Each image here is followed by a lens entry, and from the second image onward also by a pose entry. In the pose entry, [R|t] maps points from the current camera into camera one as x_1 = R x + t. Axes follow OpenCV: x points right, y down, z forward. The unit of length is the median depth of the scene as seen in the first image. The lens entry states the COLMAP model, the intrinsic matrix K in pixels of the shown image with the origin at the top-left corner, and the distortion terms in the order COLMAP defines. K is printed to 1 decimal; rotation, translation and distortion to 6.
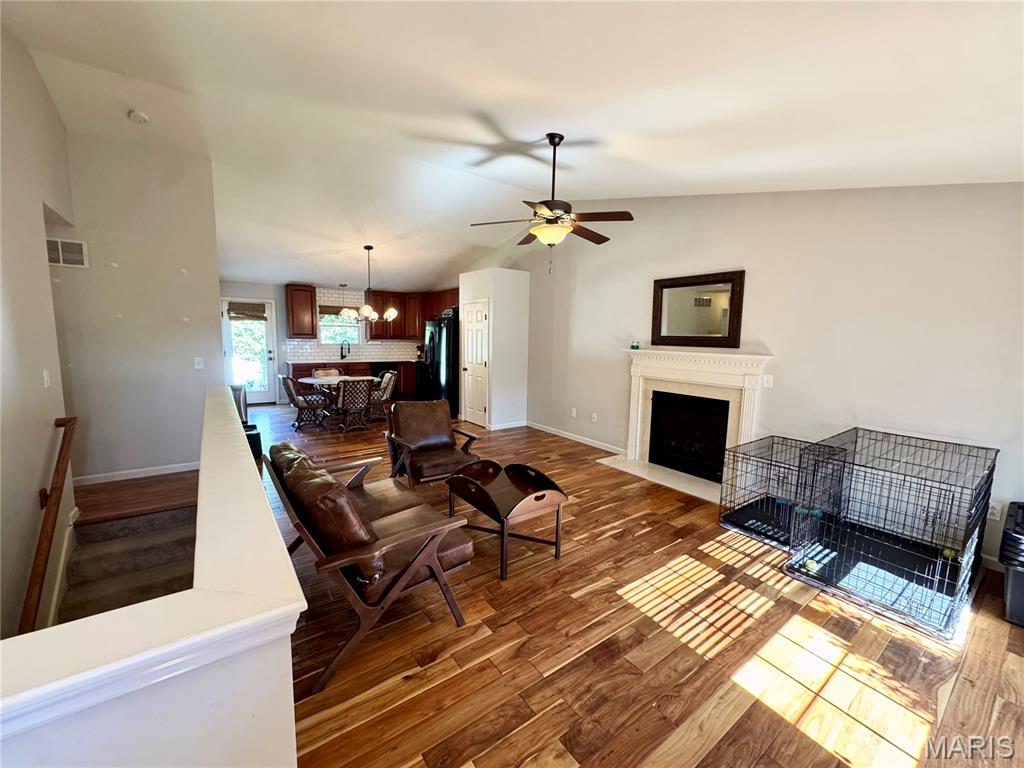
lens RADIAL K [[408.4, 0, 511.8], [0, 408.4, 383.8], [0, 0, 1]] dist [-0.004217, 0.000038]
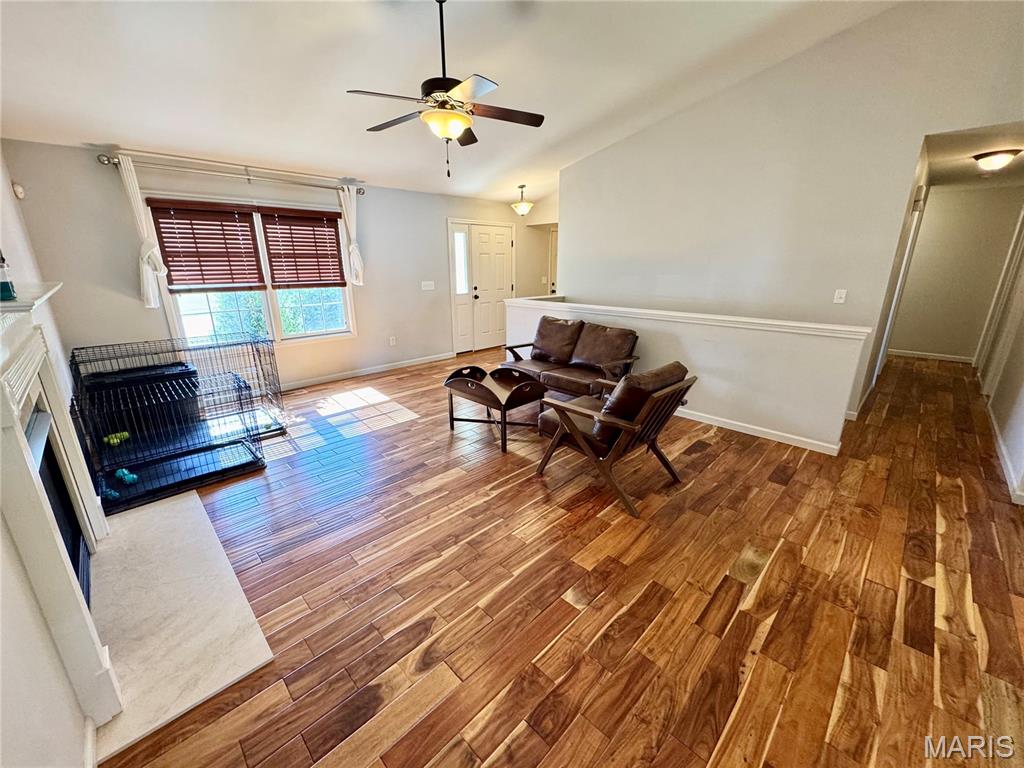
lens RADIAL K [[408.4, 0, 511.6], [0, 408.4, 383.6], [0, 0, 1]] dist [-0.004217, 0.000038]
pose [[-0.988562, 0.027107, -0.148356, 0.045562], [-0.033743, 0.919020, 0.392765, -0.092740], [0.146989, 0.393278, -0.907594, 0.850328]]
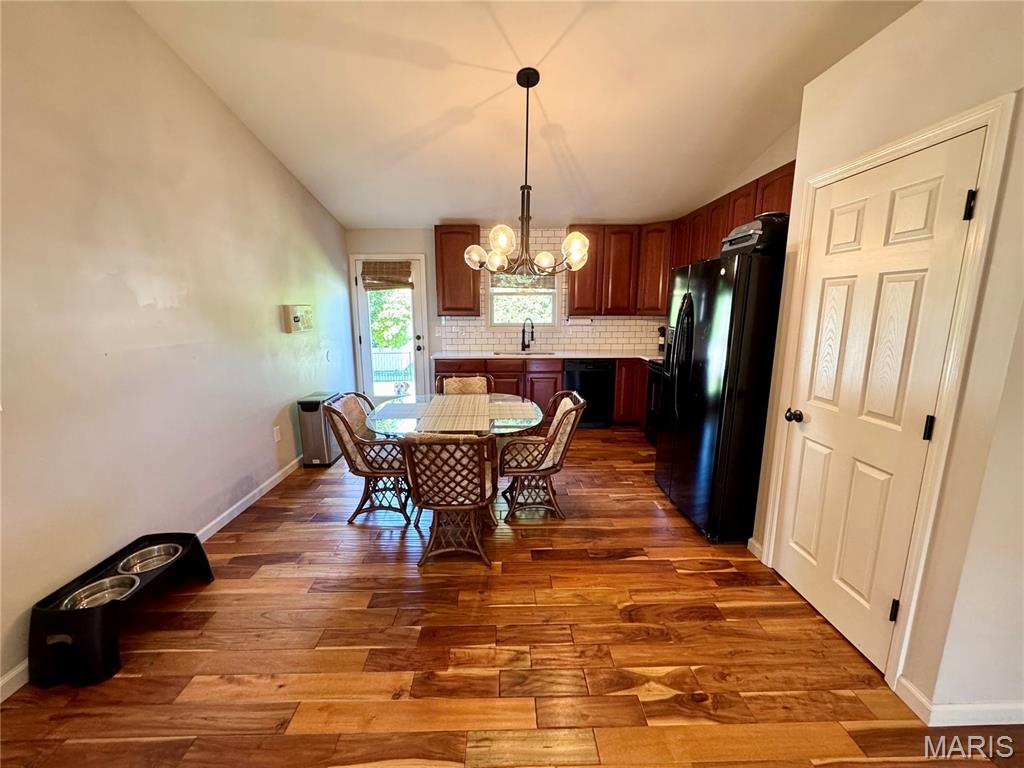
lens RADIAL K [[408.4, 0, 509.6], [0, 408.4, 383.1], [0, 0, 1]] dist [-0.004217, 0.000038]
pose [[0.818851, 0.082900, -0.567988, -0.115262], [-0.048435, 0.995966, 0.075537, -0.070160], [0.571958, -0.034343, 0.819563, 0.621777]]
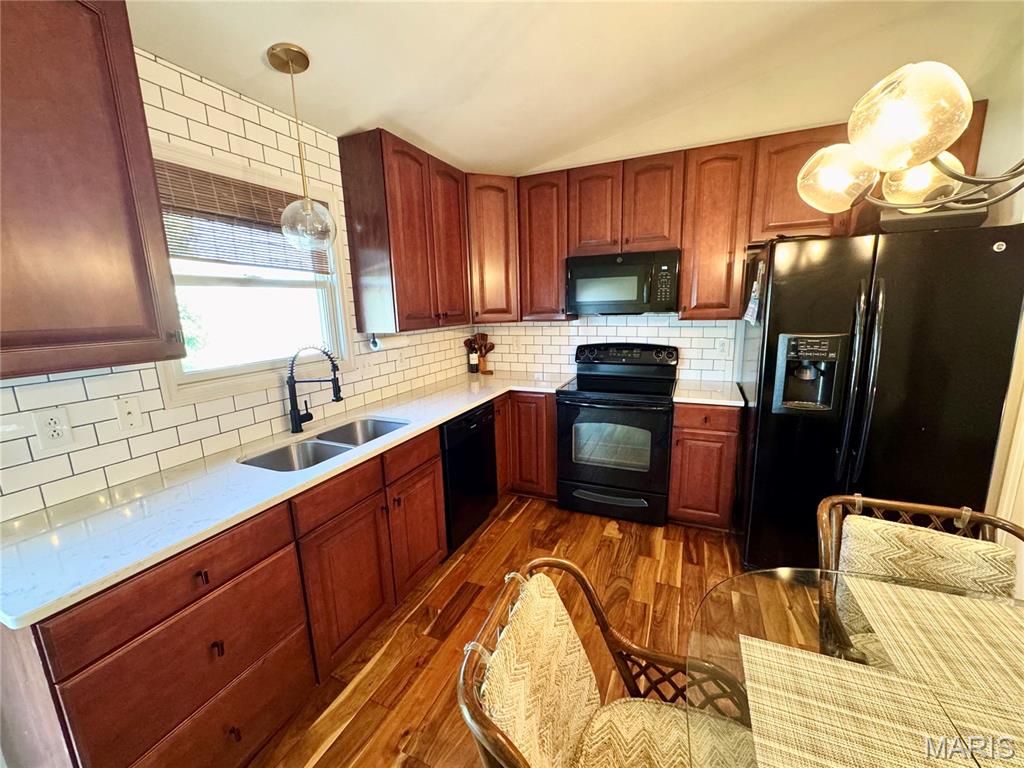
lens RADIAL K [[408.4, 0, 510.6], [0, 408.4, 383.8], [0, 0, 1]] dist [-0.004217, 0.000038]
pose [[0.865188, -0.141381, 0.481104, -0.515963], [0.106325, 0.989338, 0.099526, -0.118328], [-0.490046, -0.034955, 0.870996, 0.922146]]
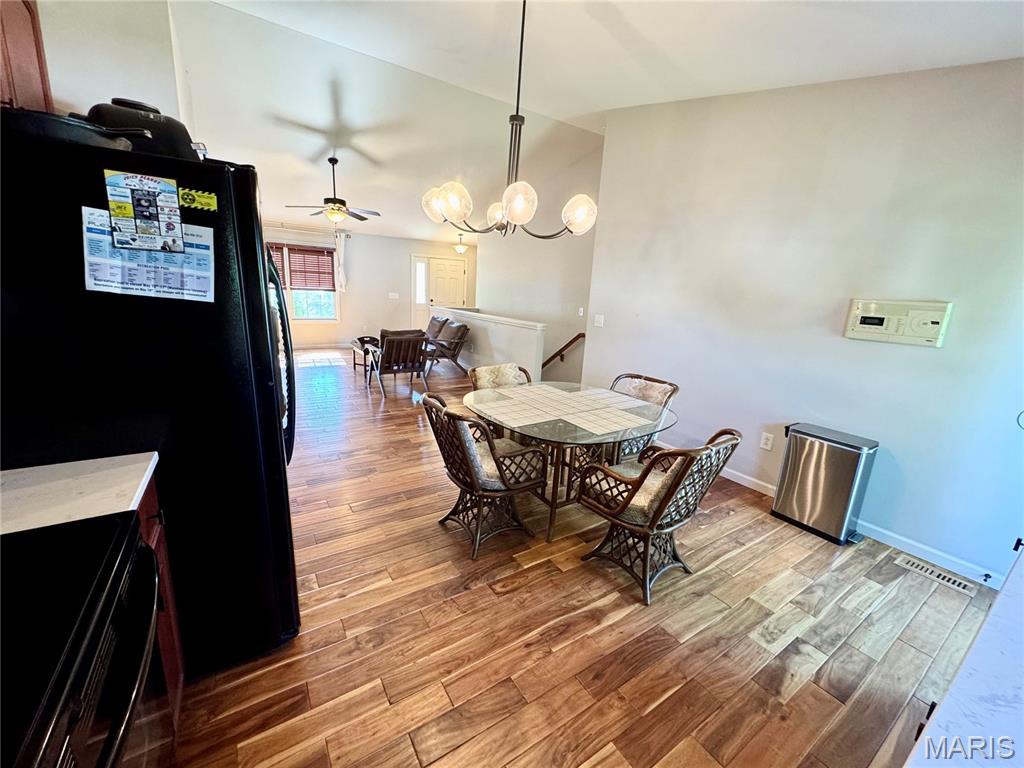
lens RADIAL K [[408.4, 0, 511.2], [0, 408.4, 382.8], [0, 0, 1]] dist [-0.004217, 0.000038]
pose [[-0.995778, -0.083762, 0.037539, -0.349522], [-0.066125, 0.938270, 0.339524, -0.145698], [-0.063662, 0.335608, -0.939848, 1.255396]]
